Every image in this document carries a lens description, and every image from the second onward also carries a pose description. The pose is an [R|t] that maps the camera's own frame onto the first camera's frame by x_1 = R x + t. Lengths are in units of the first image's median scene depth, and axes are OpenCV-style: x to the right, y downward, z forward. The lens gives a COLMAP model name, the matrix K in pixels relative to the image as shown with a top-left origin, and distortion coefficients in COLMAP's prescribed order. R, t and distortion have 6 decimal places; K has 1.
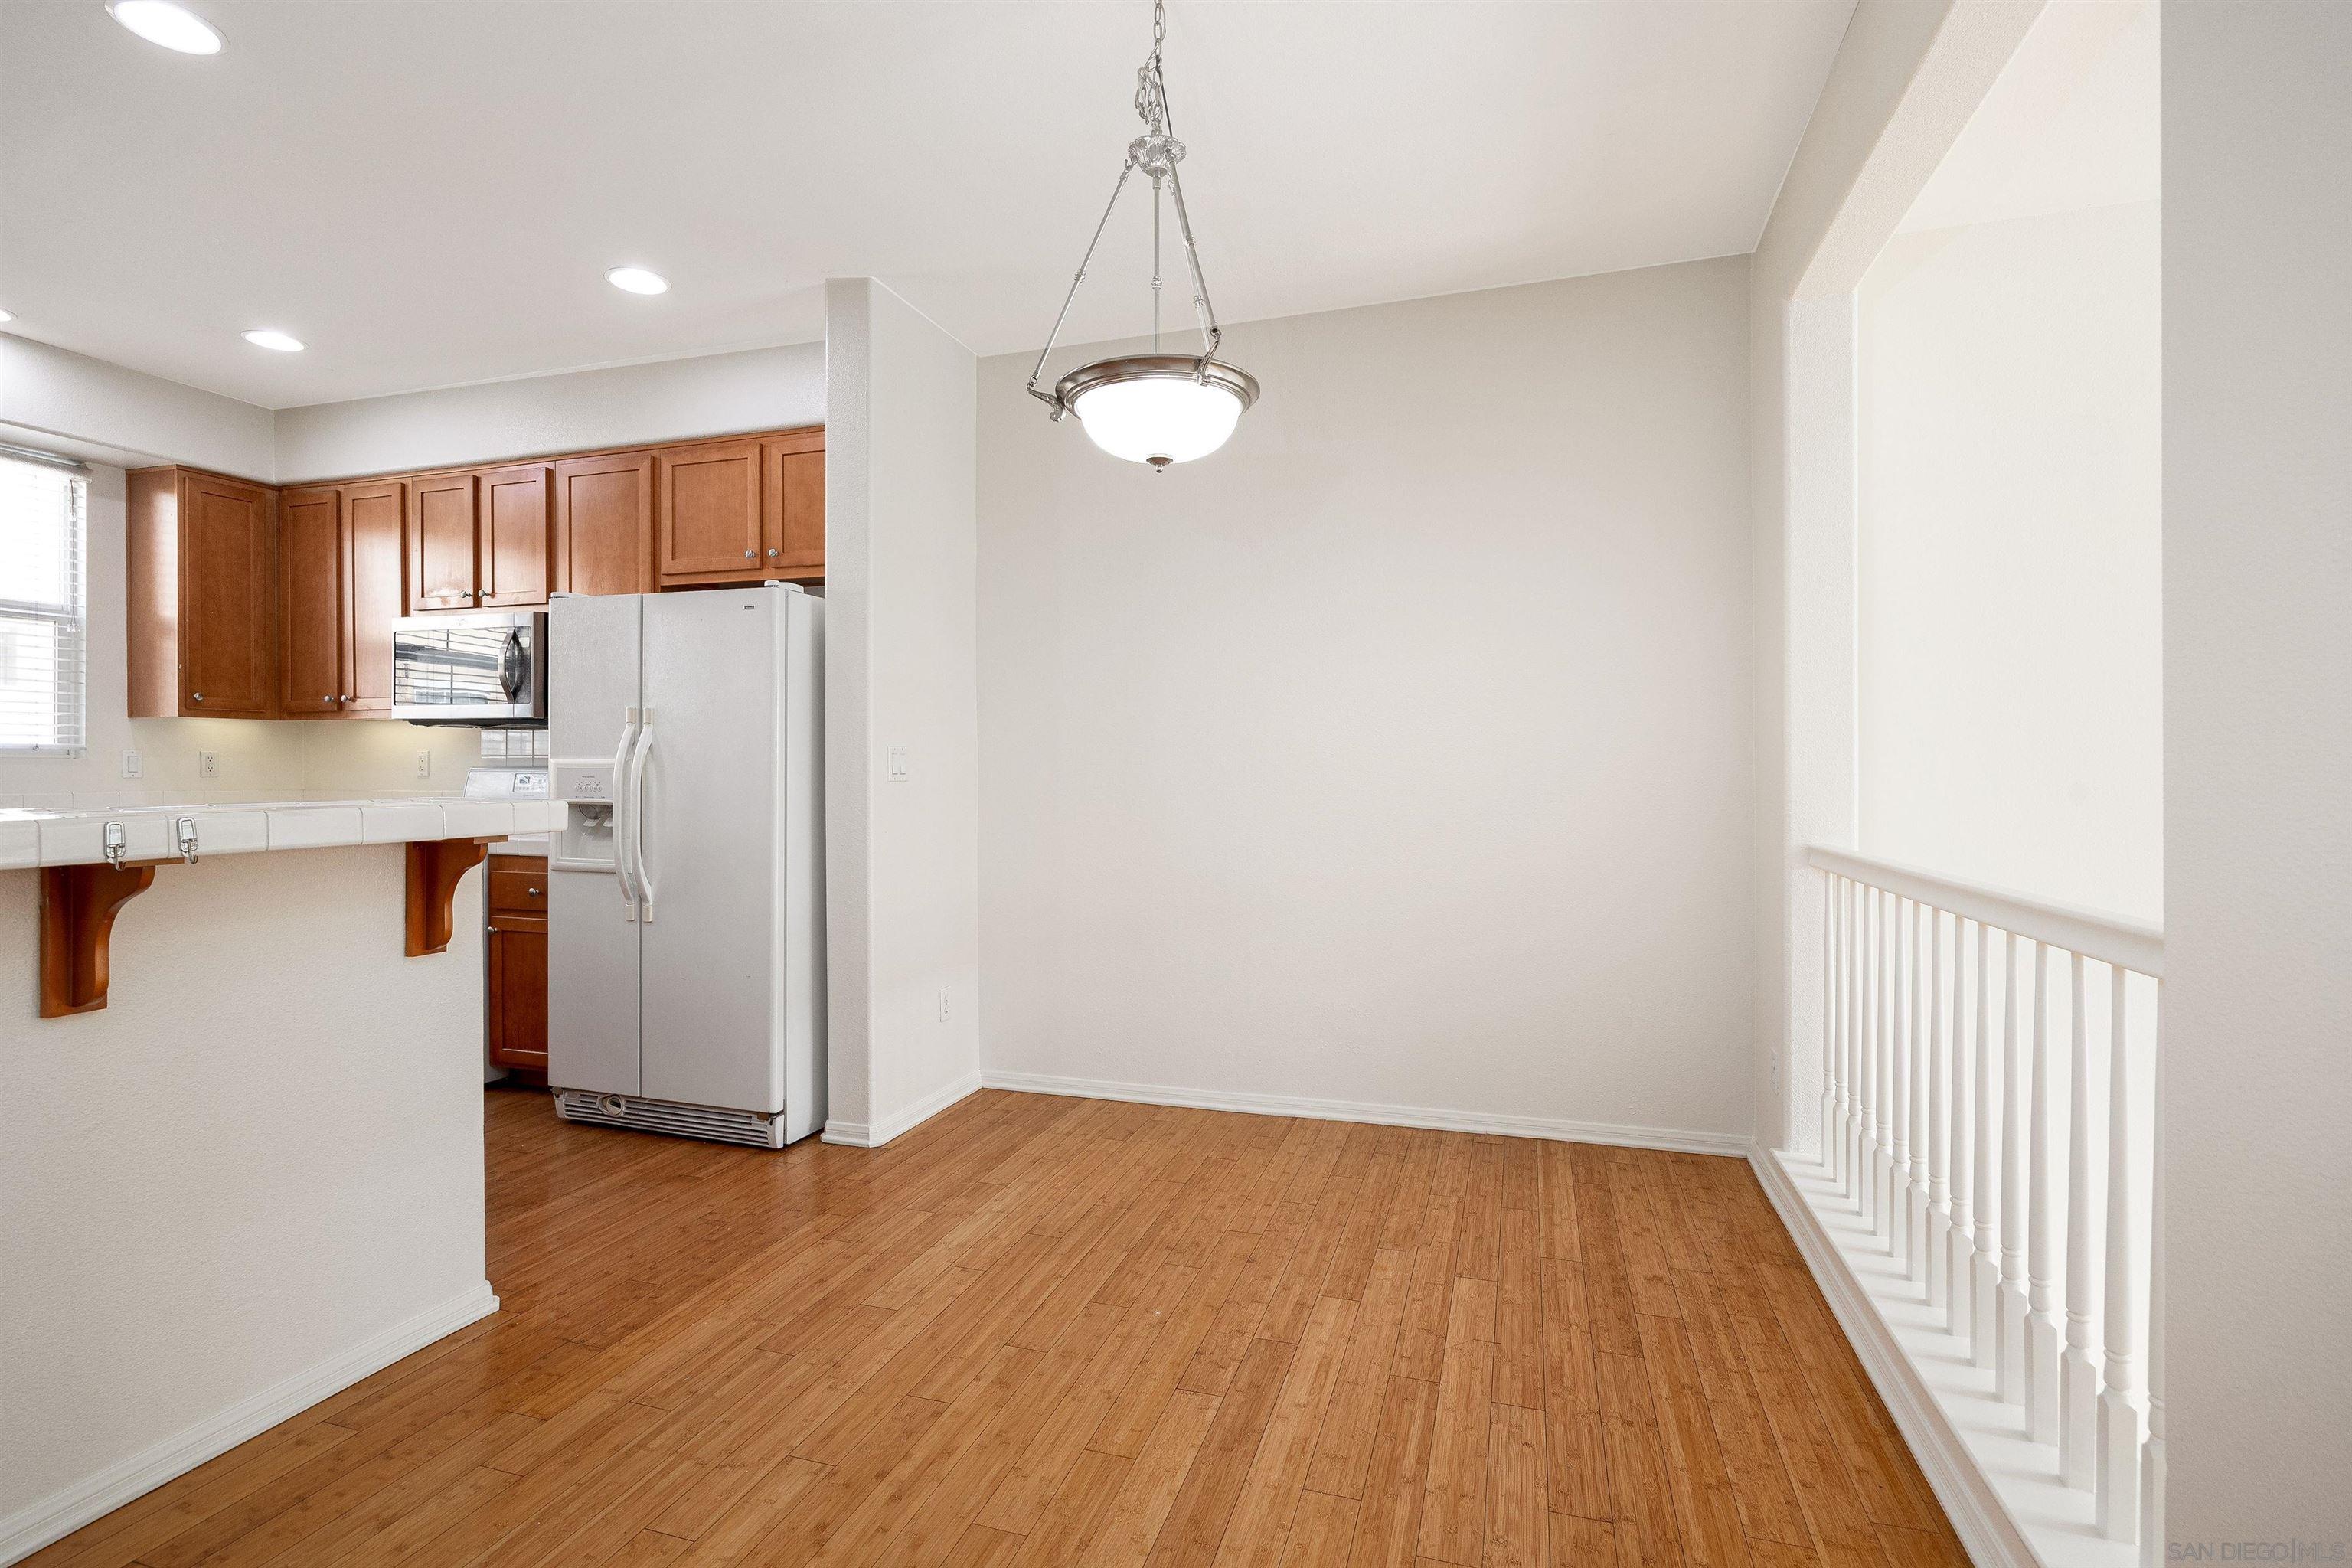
lens RADIAL K [[1091.8, 0, 1149.8], [0, 1091.8, 776.3], [0, 0, 1]] dist [0.003501, 0.001253]
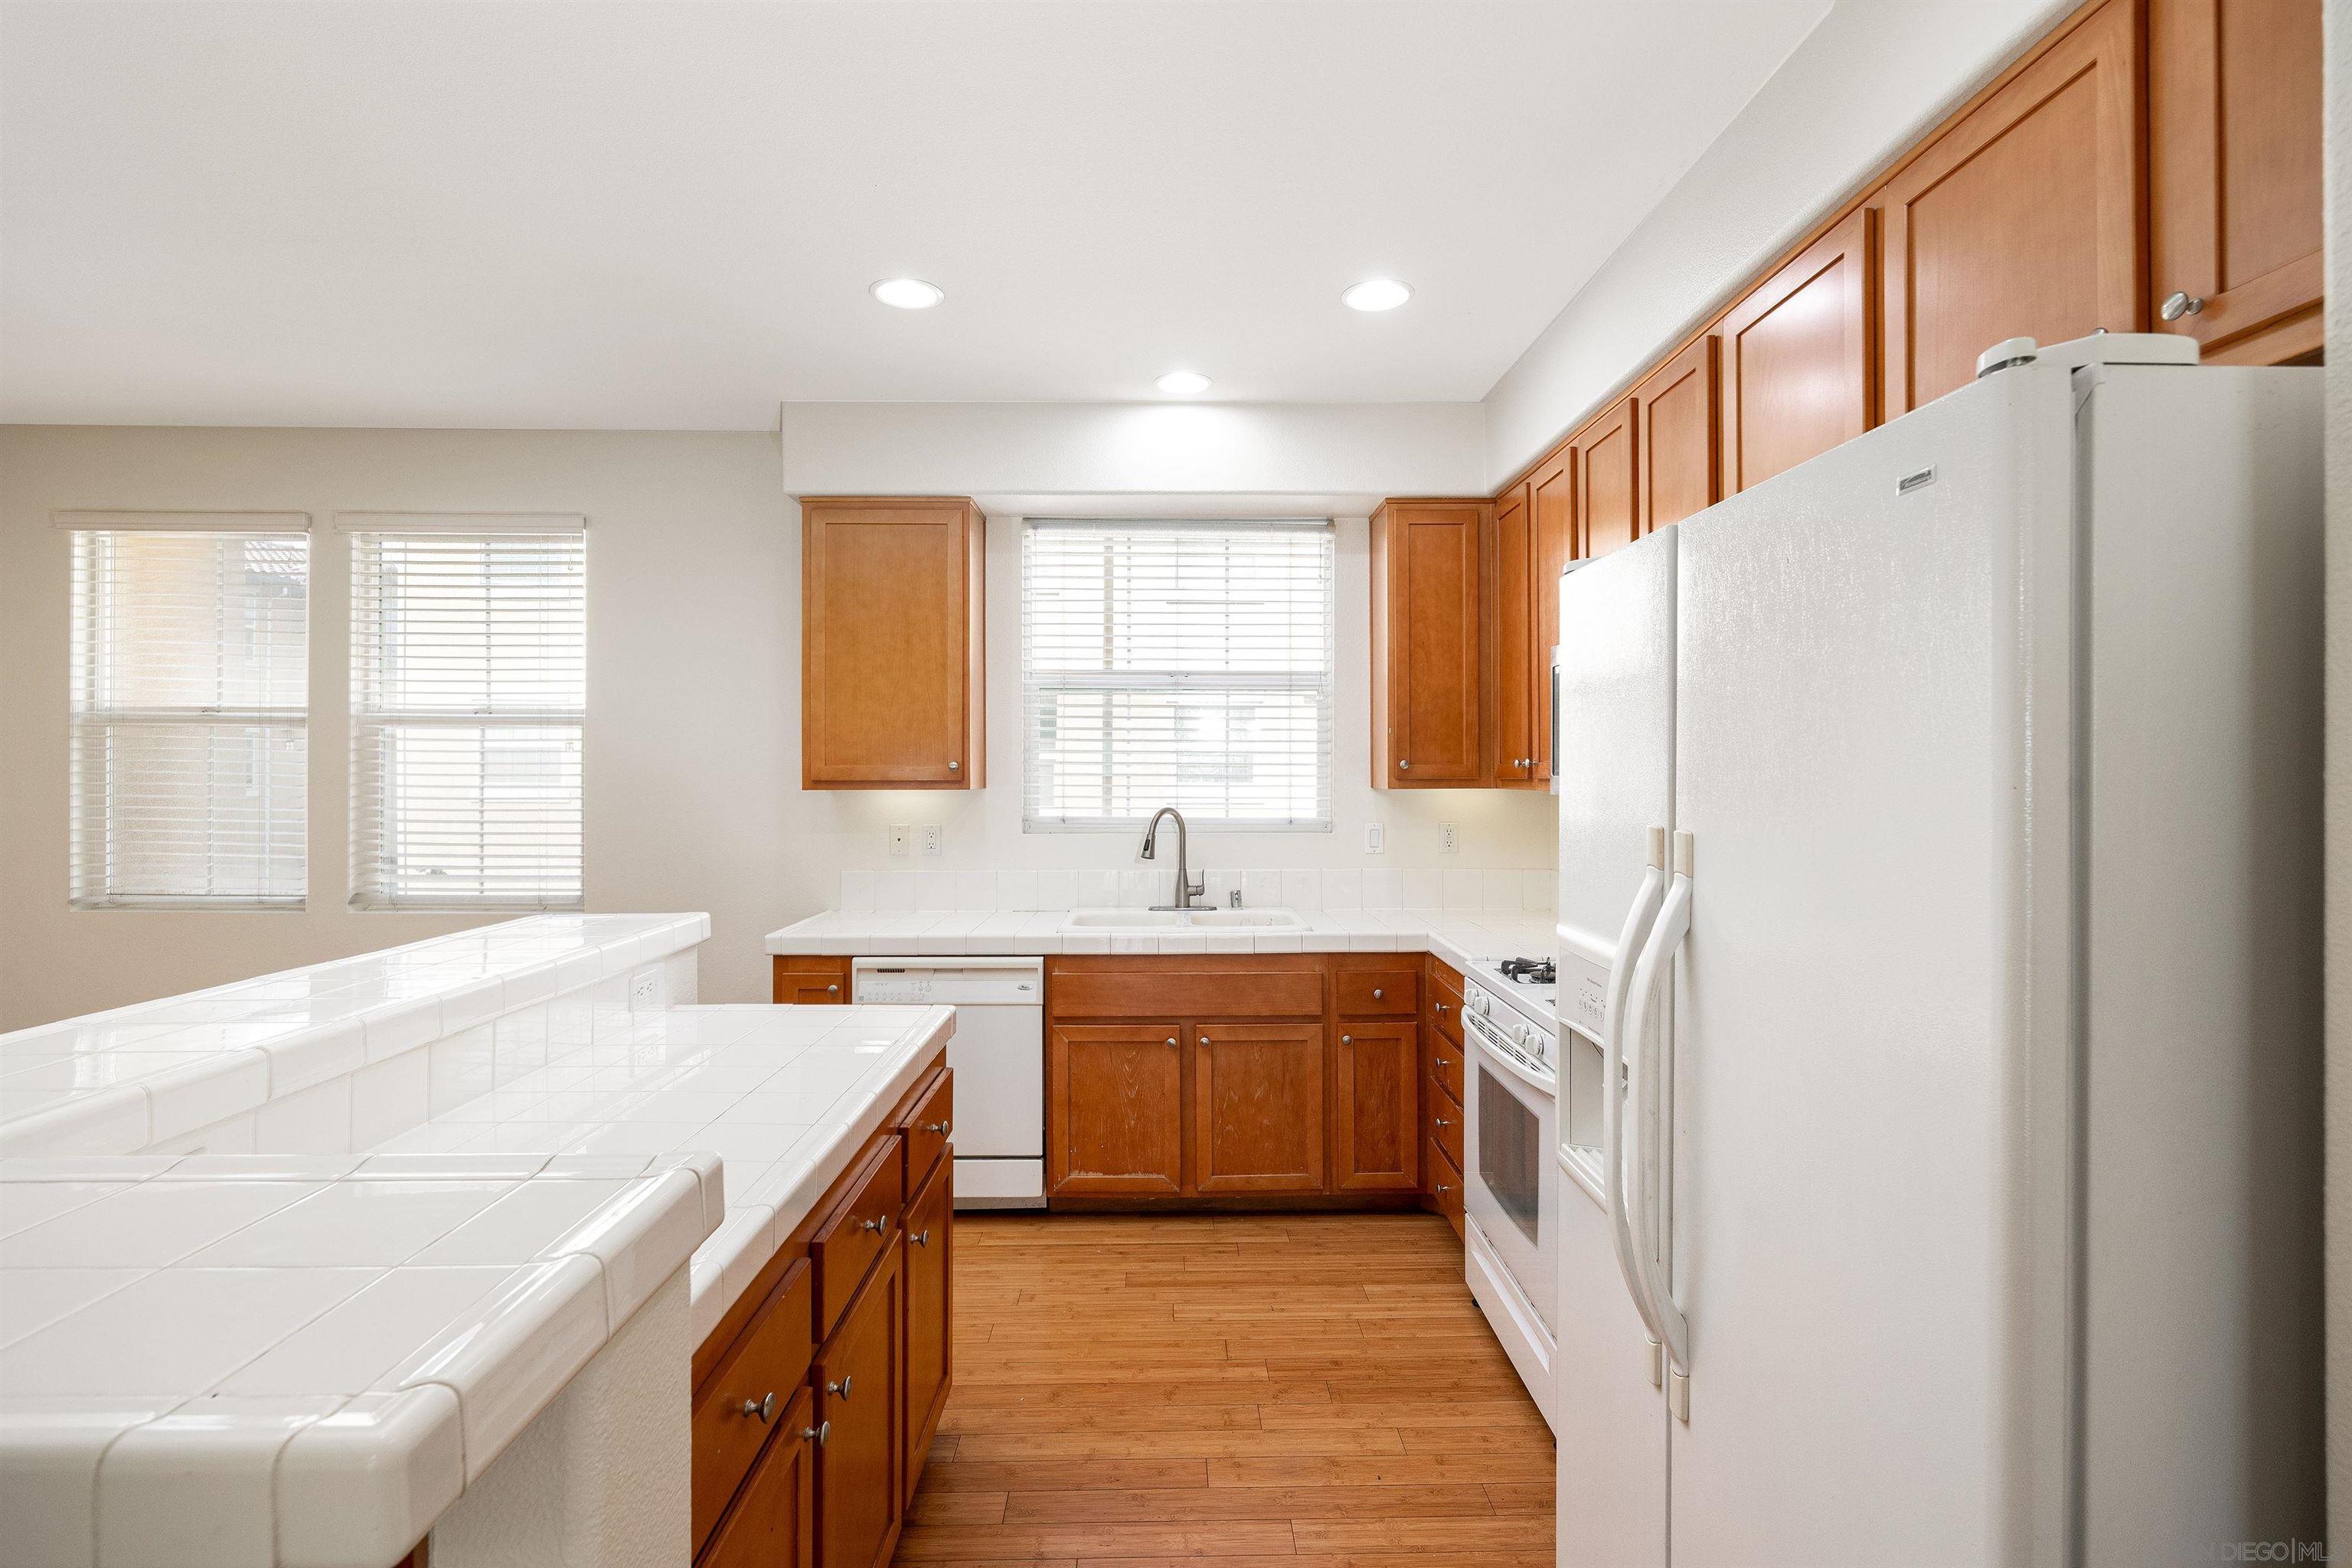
lens RADIAL K [[1091.8, 0, 1209.9], [0, 1091.8, 769.1], [0, 0, 1]] dist [0.003501, 0.001253]
pose [[0.360807, -0.006253, -0.932619, -0.132142], [-0.012267, 0.999859, -0.011450, -0.057292], [0.932560, 0.015572, 0.360680, 0.551341]]
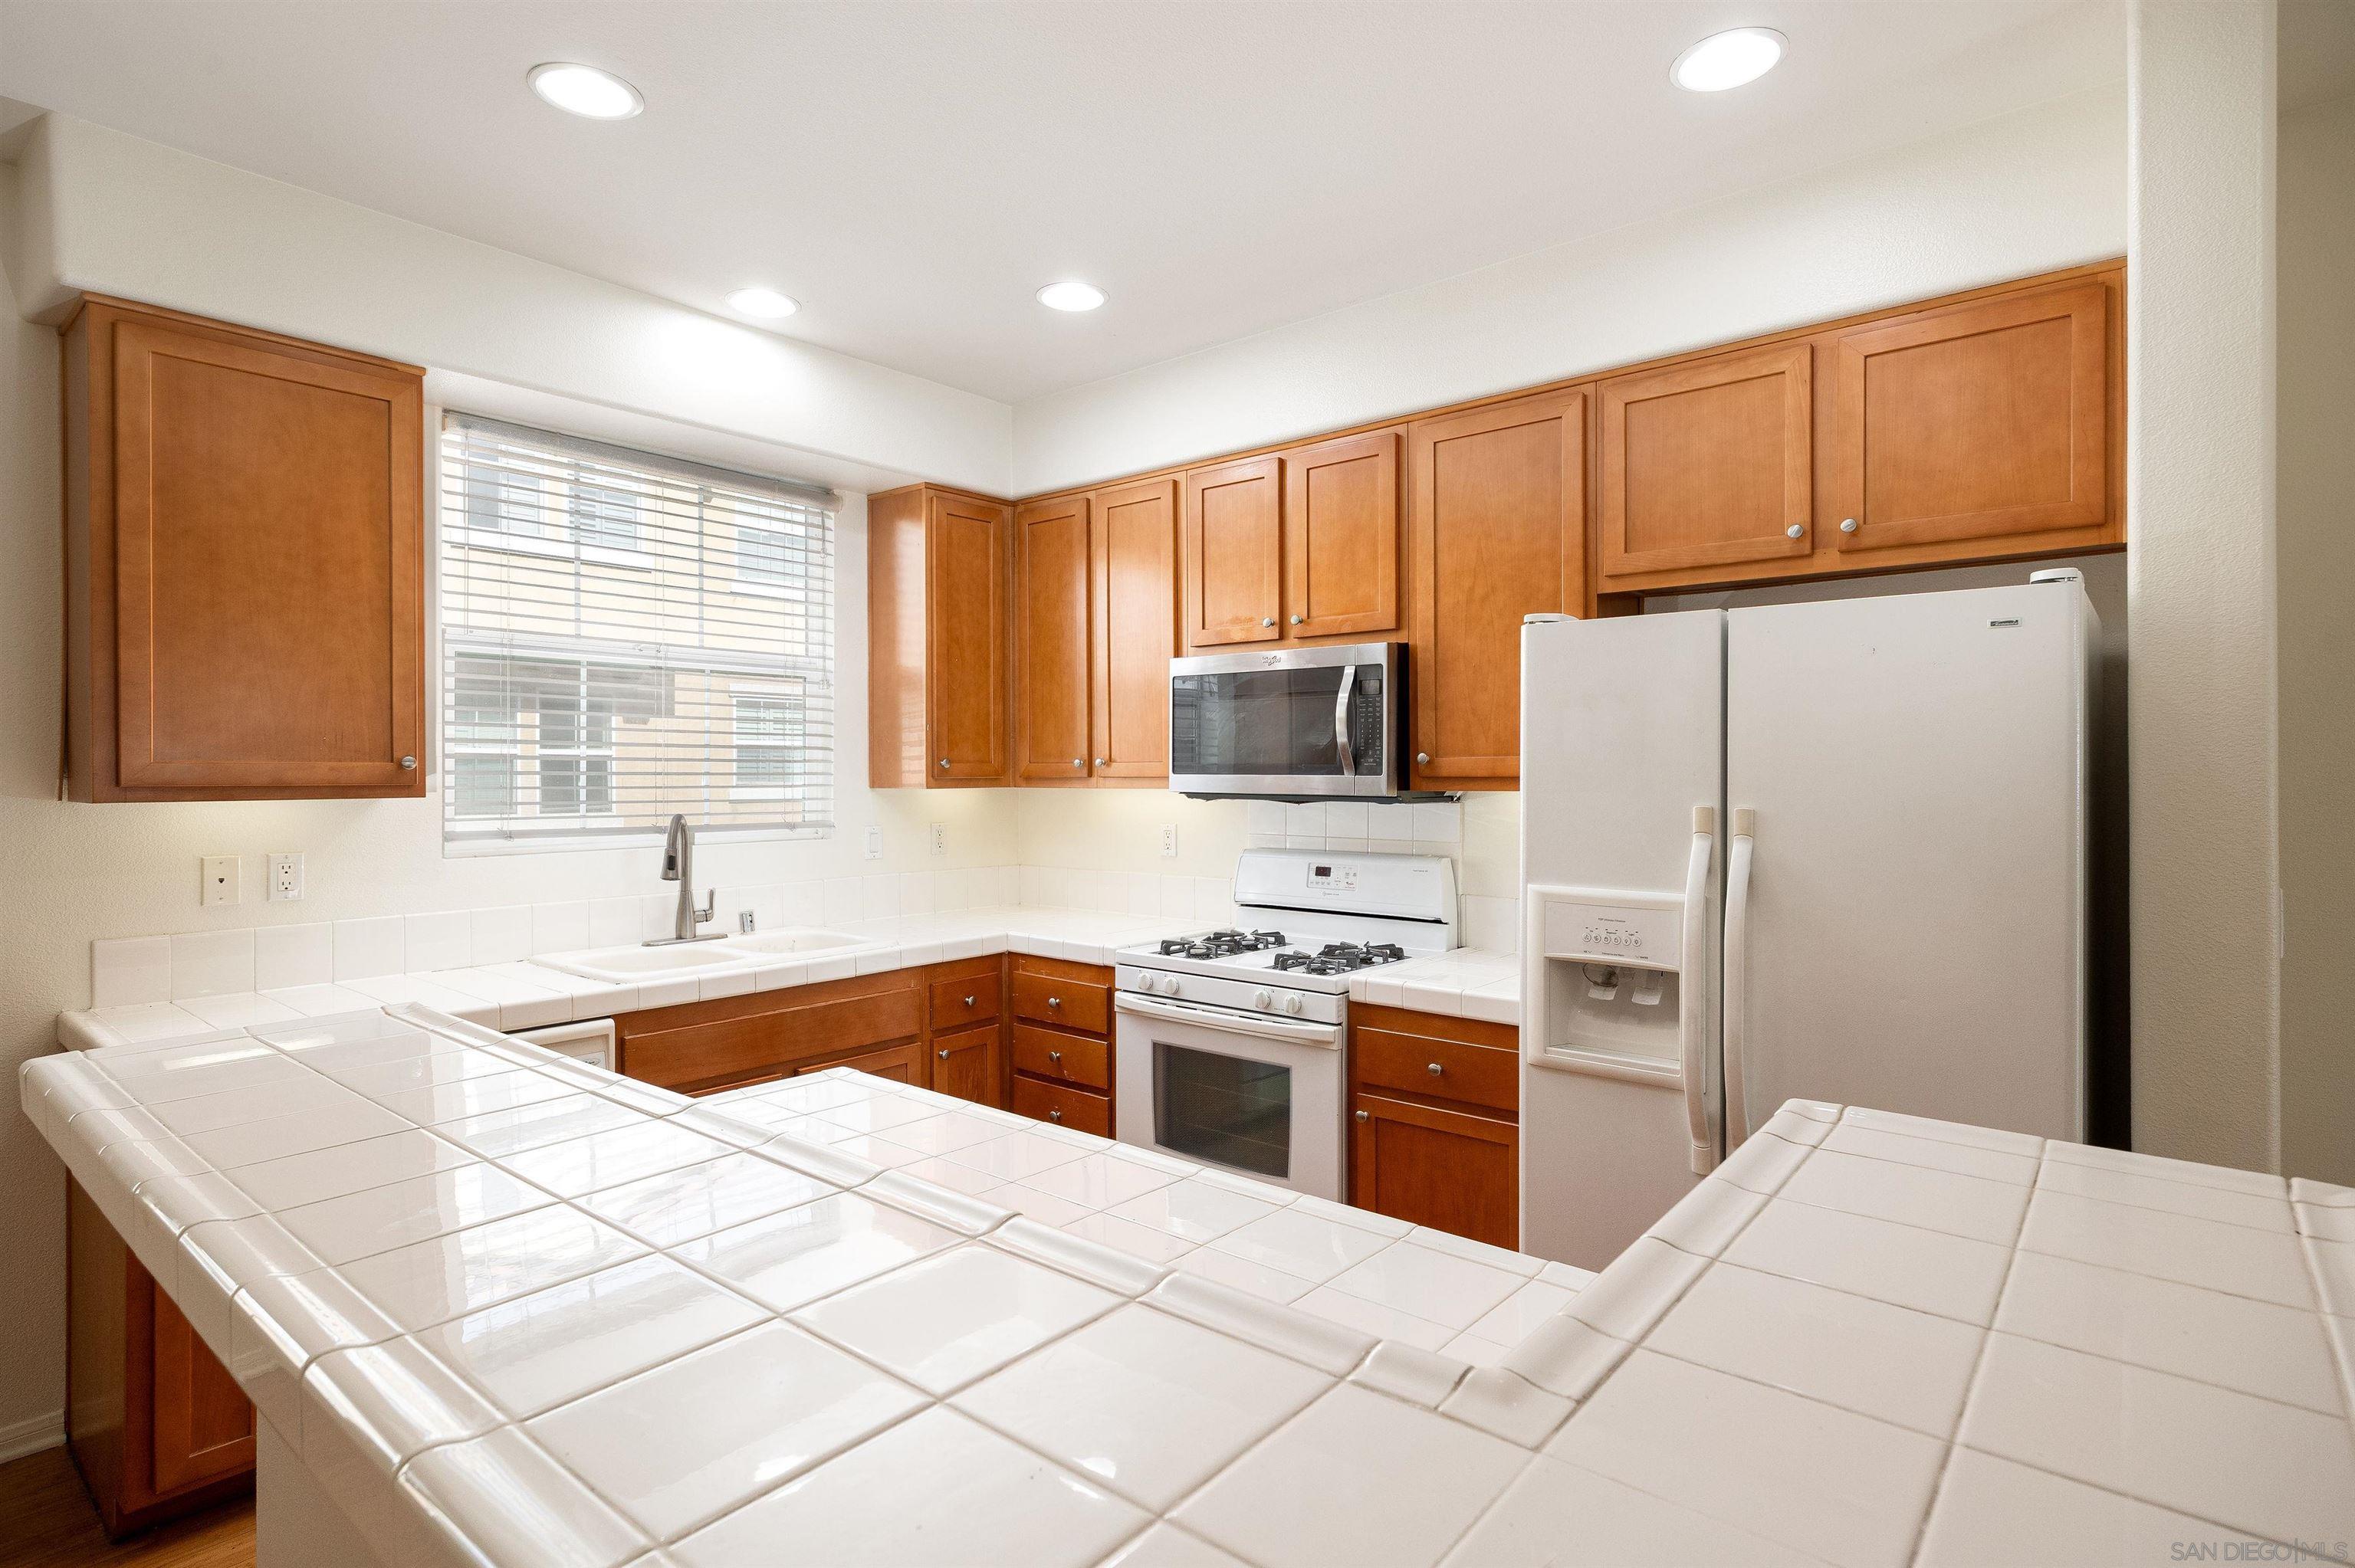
lens RADIAL K [[1151.0, 0, 1166.0], [0, 1151.0, 770.4], [0, 0, 1]] dist [-0.001446, 0.000763]
pose [[0.932597, -0.002950, -0.360908, -0.402967], [-0.002199, 0.999902, -0.013855, -0.055593], [0.360913, 0.013715, 0.932498, 0.256401]]
